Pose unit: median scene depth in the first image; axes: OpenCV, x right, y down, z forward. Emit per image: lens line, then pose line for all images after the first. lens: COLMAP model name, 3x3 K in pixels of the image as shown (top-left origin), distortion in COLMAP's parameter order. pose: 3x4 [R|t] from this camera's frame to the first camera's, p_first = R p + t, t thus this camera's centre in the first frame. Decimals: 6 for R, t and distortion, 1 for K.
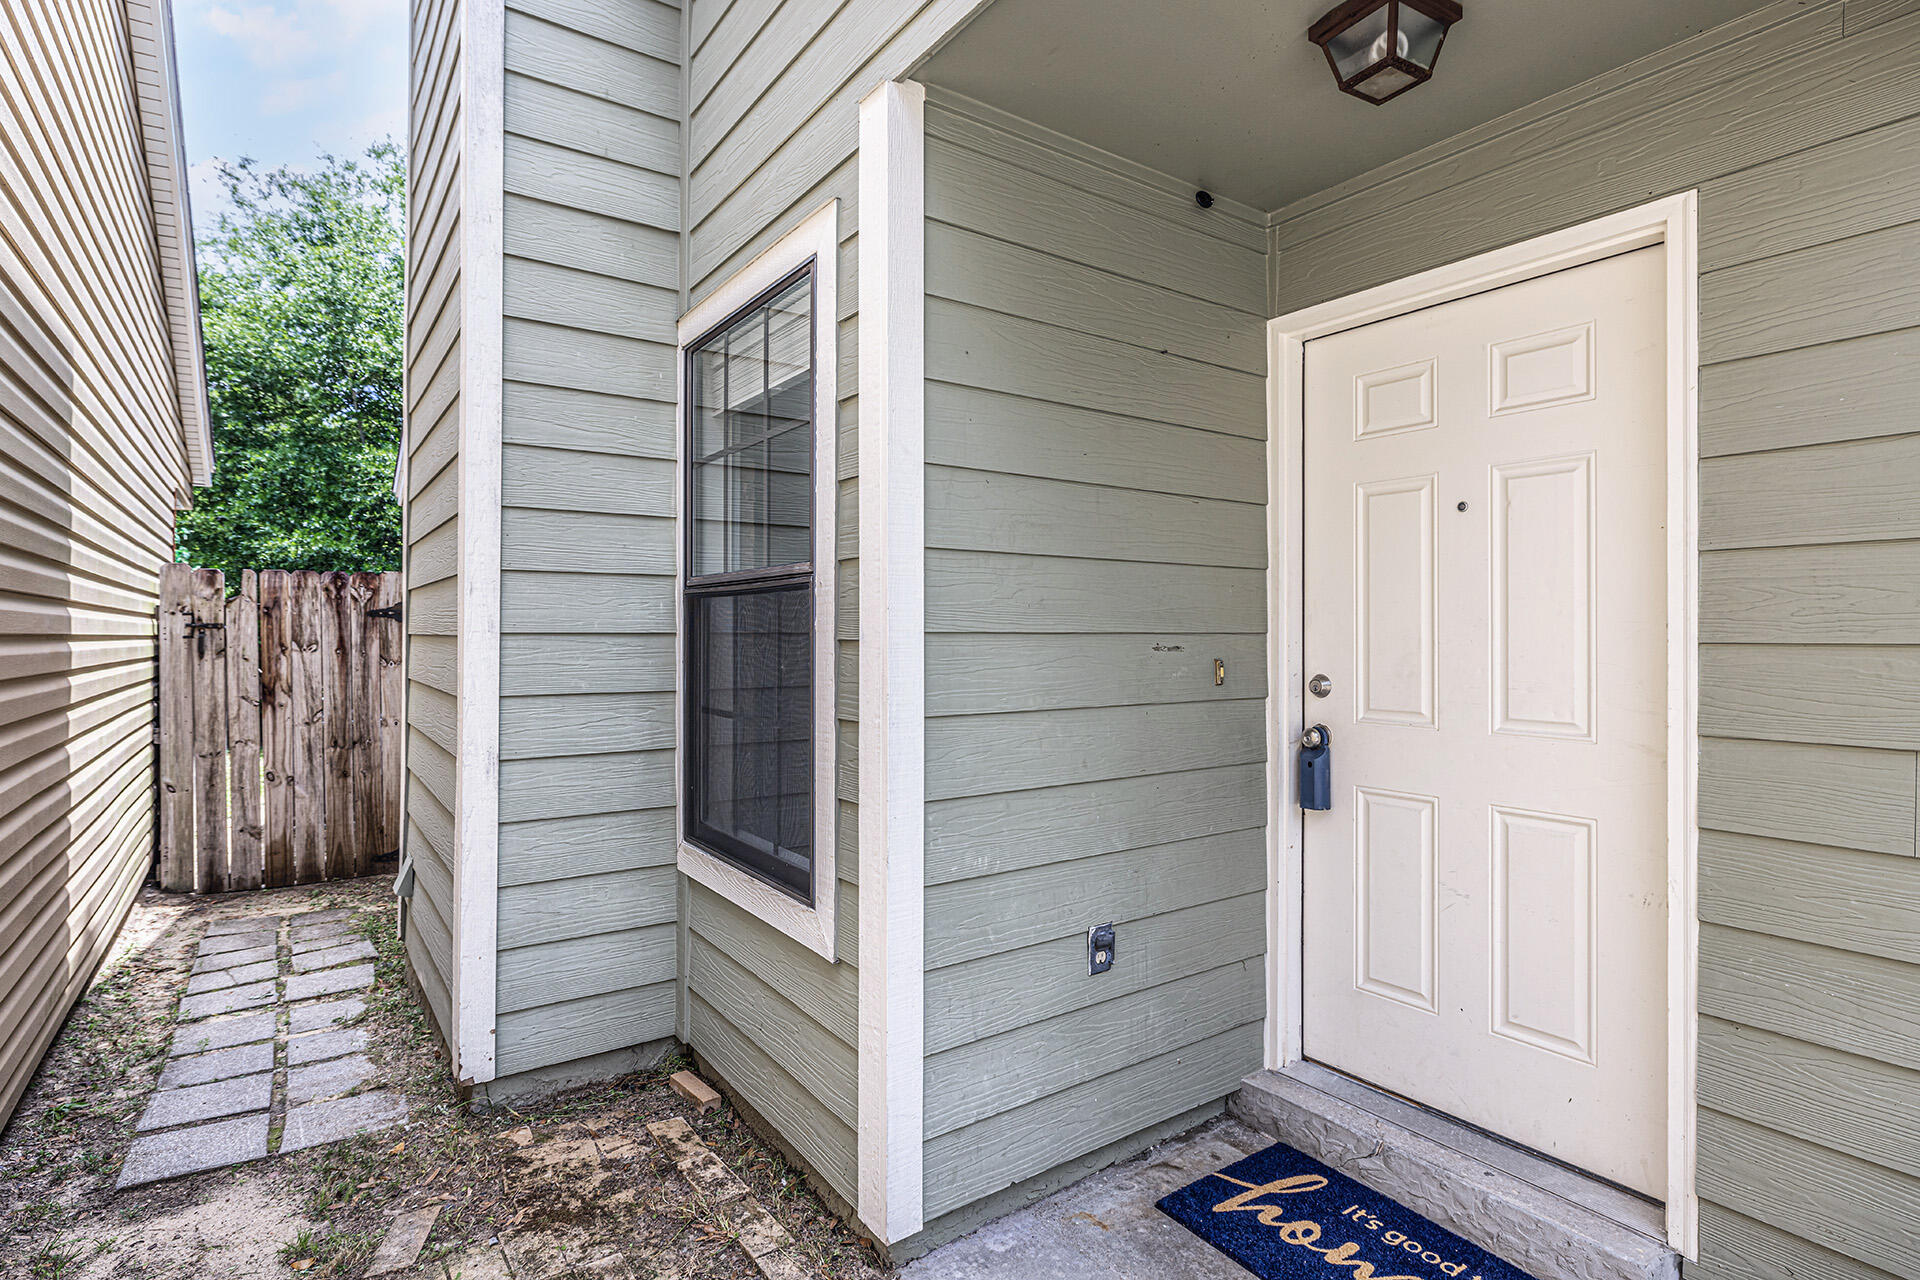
lens RADIAL K [[925.7, 0, 960.0], [0, 925.7, 640.0], [0, 0, 1]] dist [-0.002500, -0.000422]
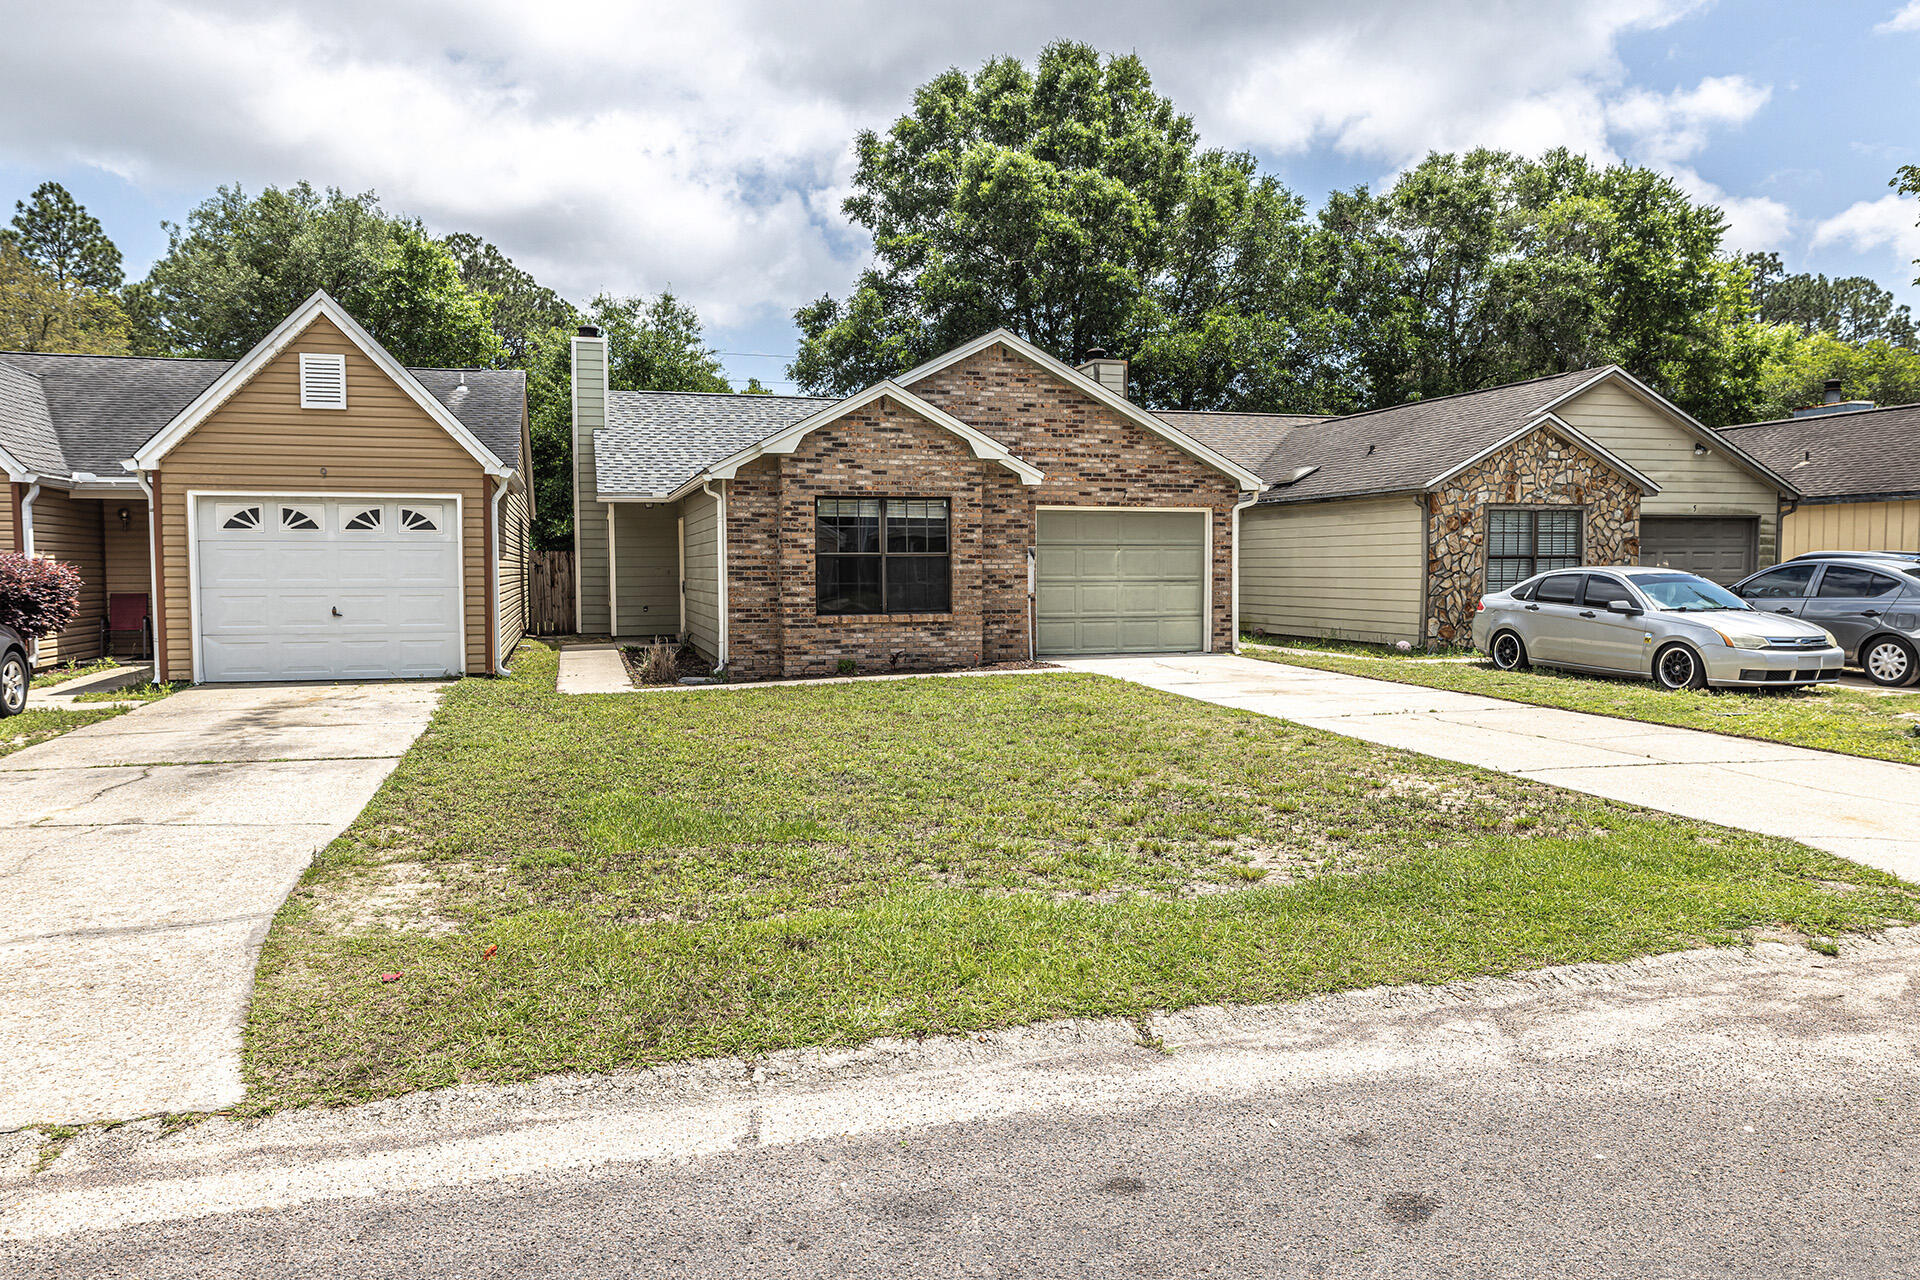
lens RADIAL K [[1263.8, 0, 960.0], [0, 1263.8, 640.0], [0, 0, 1]] dist [-0.007908, -0.000072]
pose [[0.944255, 0.009805, -0.329068, 2.590905], [0.008679, 0.998468, 0.054655, 0.020960], [0.329100, -0.054465, 0.942723, -3.419219]]
